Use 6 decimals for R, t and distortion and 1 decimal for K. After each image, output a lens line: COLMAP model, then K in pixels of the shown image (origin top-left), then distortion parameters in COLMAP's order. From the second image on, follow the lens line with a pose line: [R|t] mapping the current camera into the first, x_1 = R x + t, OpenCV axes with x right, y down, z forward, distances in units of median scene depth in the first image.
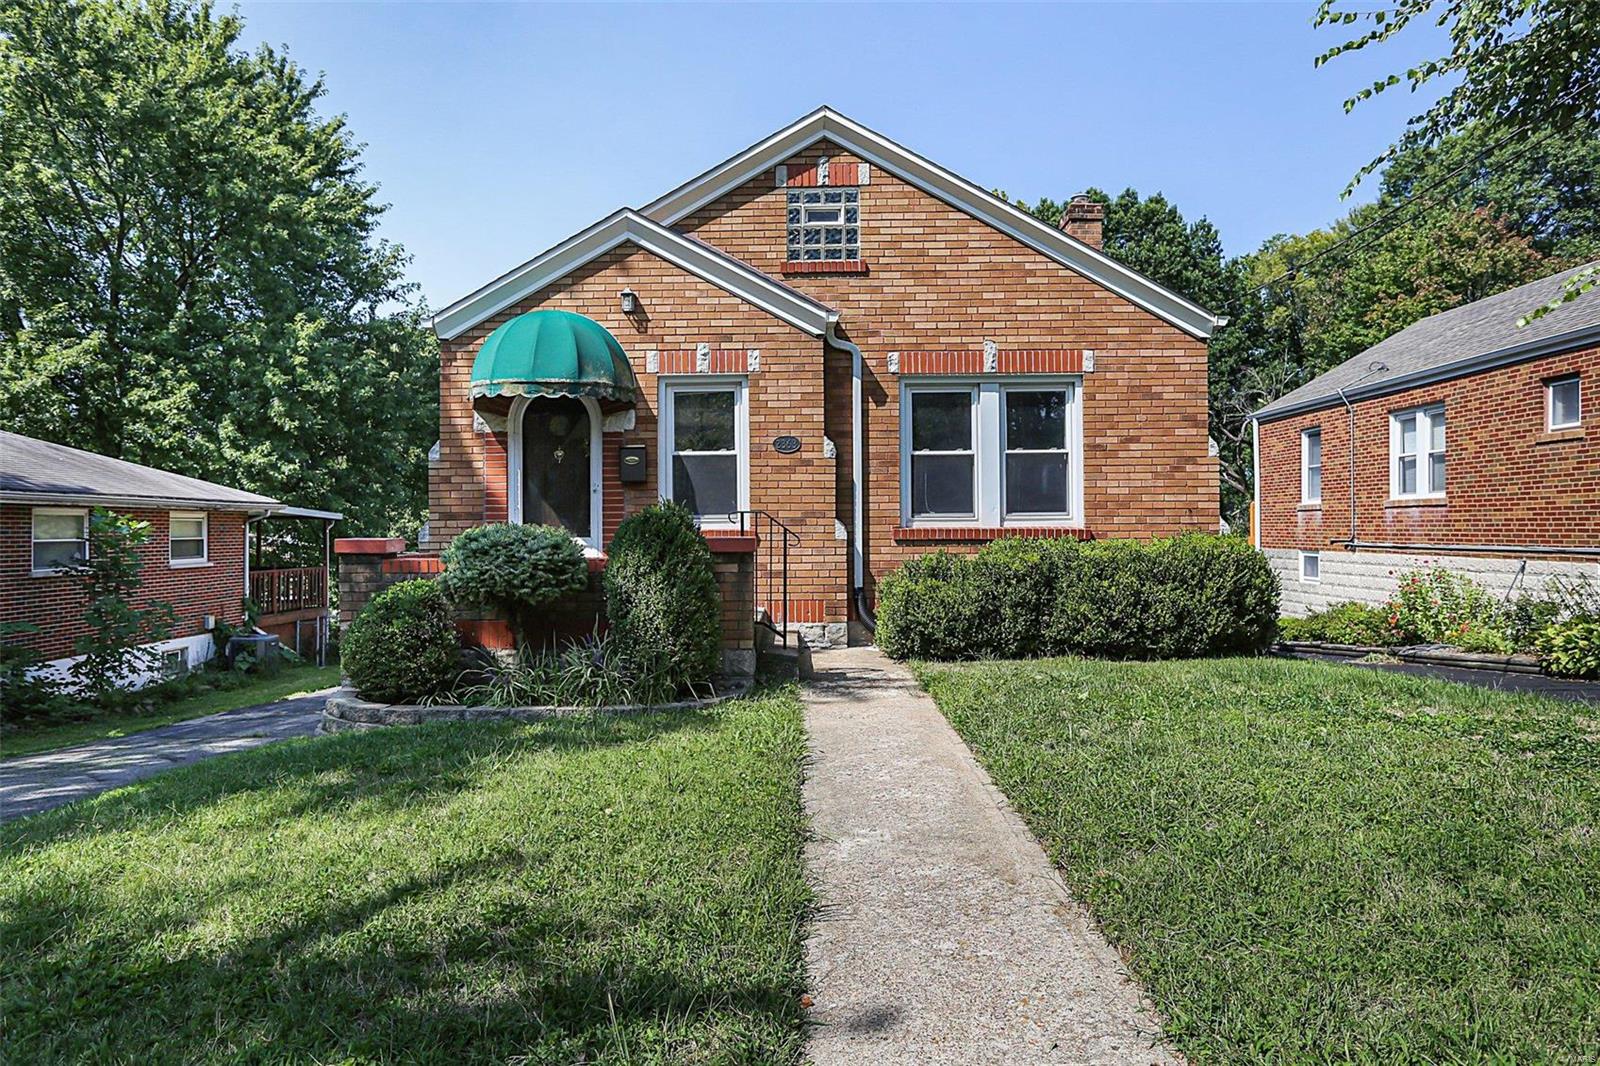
lens RADIAL K [[1037.4, 0, 796.5], [0, 1037.4, 518.4], [0, 0, 1]] dist [-0.030316, 0.004766]
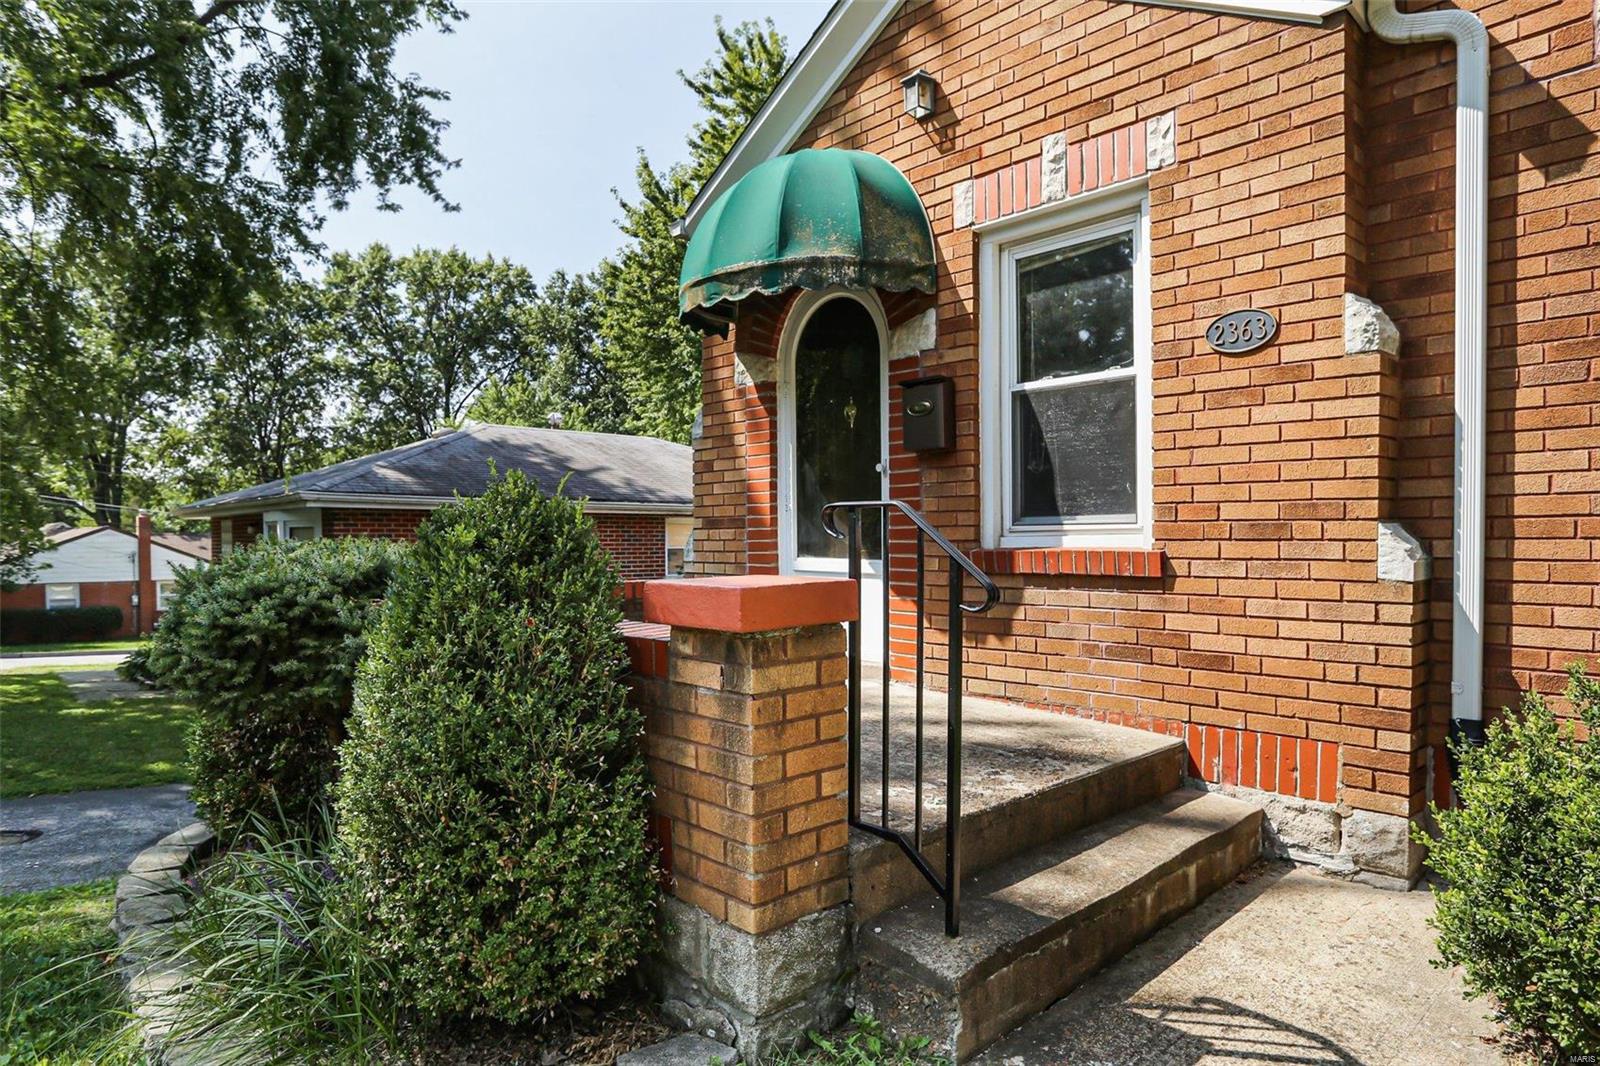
lens RADIAL K [[949.4, 0, 798.8], [0, 949.4, 554.4], [0, 0, 1]] dist [-0.025756, 0.010613]
pose [[0.685070, 0.017536, -0.728266, 0.135741], [0.004774, 0.999581, 0.028559, 0.001372], [0.728461, -0.023042, 0.684699, 0.630010]]
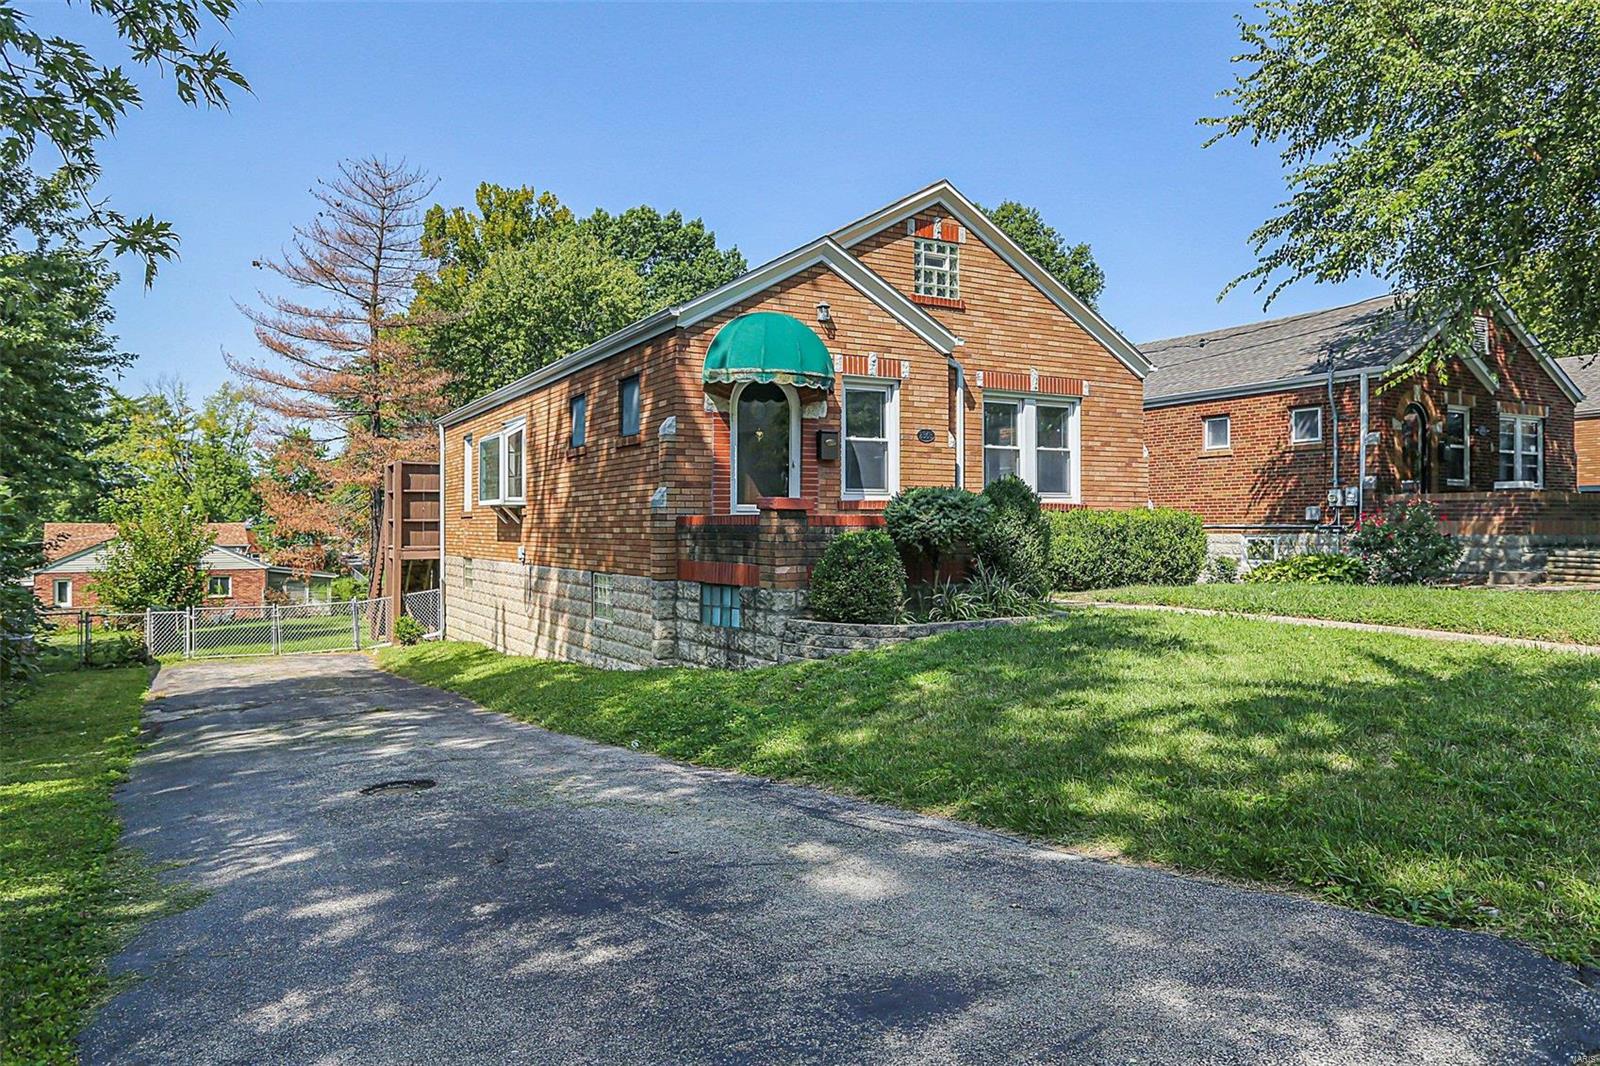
lens RADIAL K [[1037.4, 0, 804.0], [0, 1037.4, 530.3], [0, 0, 1]] dist [-0.030316, 0.004766]
pose [[0.860018, 0.002995, 0.510255, -0.801299], [-0.008347, 0.999932, 0.008199, 0.037999], [-0.510196, -0.011310, 0.859984, -0.044140]]
